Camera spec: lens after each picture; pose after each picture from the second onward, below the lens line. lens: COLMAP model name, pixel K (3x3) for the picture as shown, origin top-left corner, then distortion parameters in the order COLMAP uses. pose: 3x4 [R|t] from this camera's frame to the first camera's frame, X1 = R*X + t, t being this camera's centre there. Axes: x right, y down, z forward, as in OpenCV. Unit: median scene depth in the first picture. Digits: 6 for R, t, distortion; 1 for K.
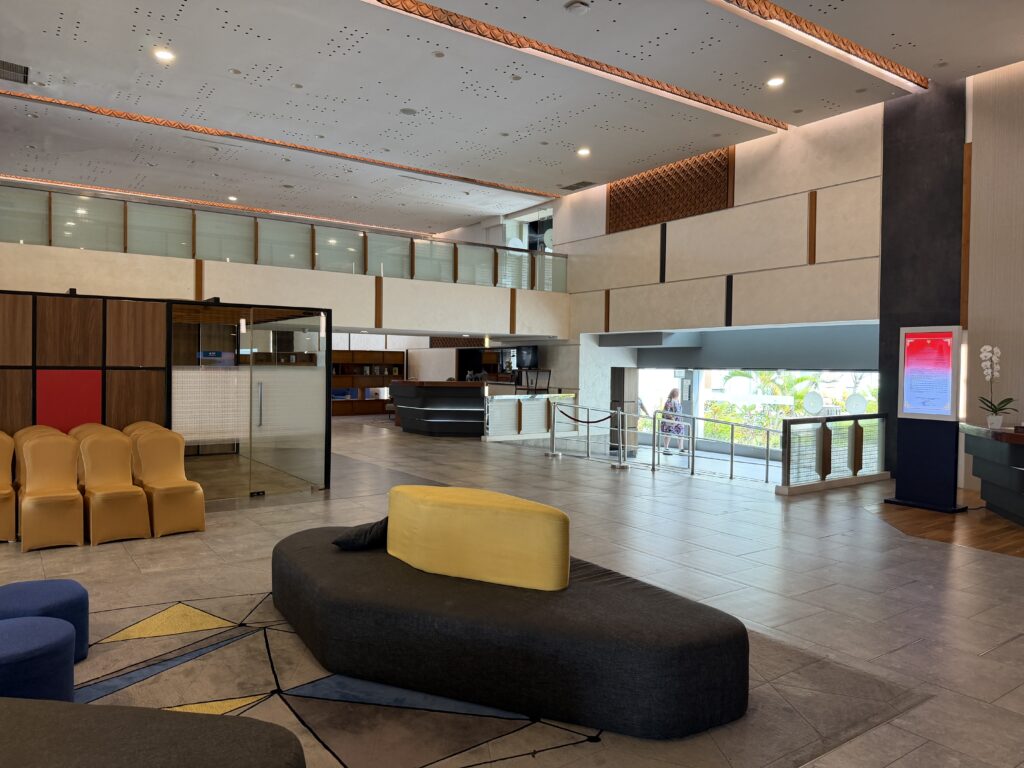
lens RADIAL K [[729.1, 0, 512.0], [0, 729.1, 384.0], [0, 0, 1]] dist [-0.000033, -0.000122]
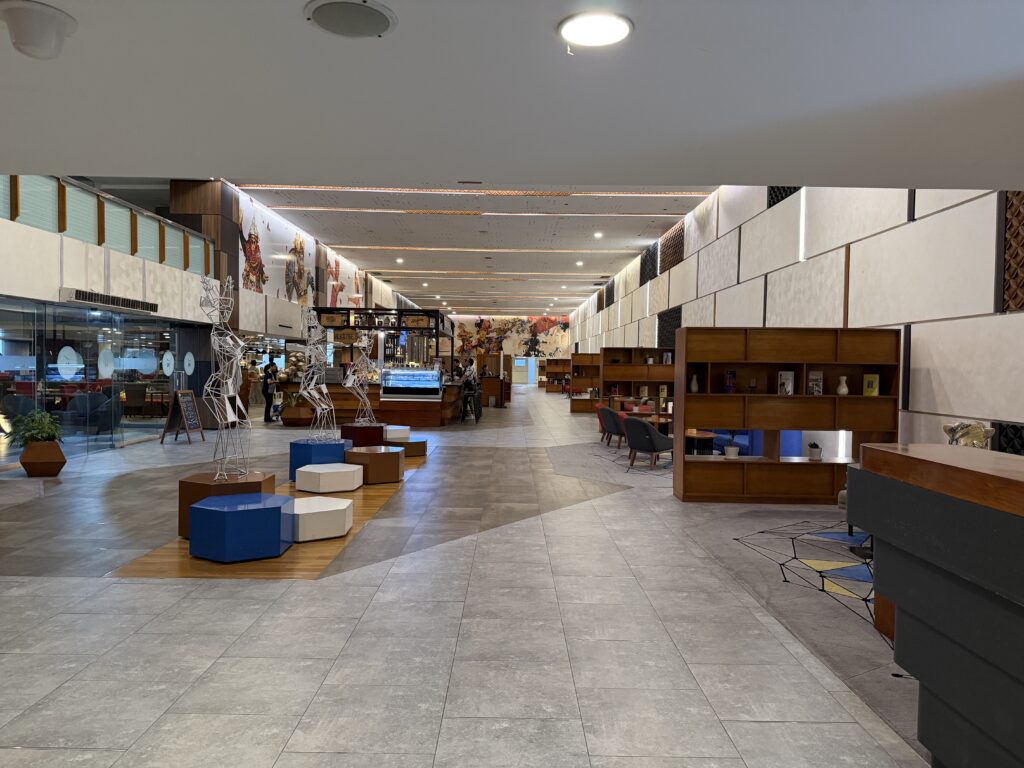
lens RADIAL K [[729.1, 0, 512.0], [0, 729.1, 384.0], [0, 0, 1]] dist [-0.000033, -0.000122]
pose [[0.820124, 0.011568, -0.572069, -0.102361], [-0.015772, 0.999873, -0.002392, -0.014805], [0.571968, 0.010984, 0.820202, 0.619330]]
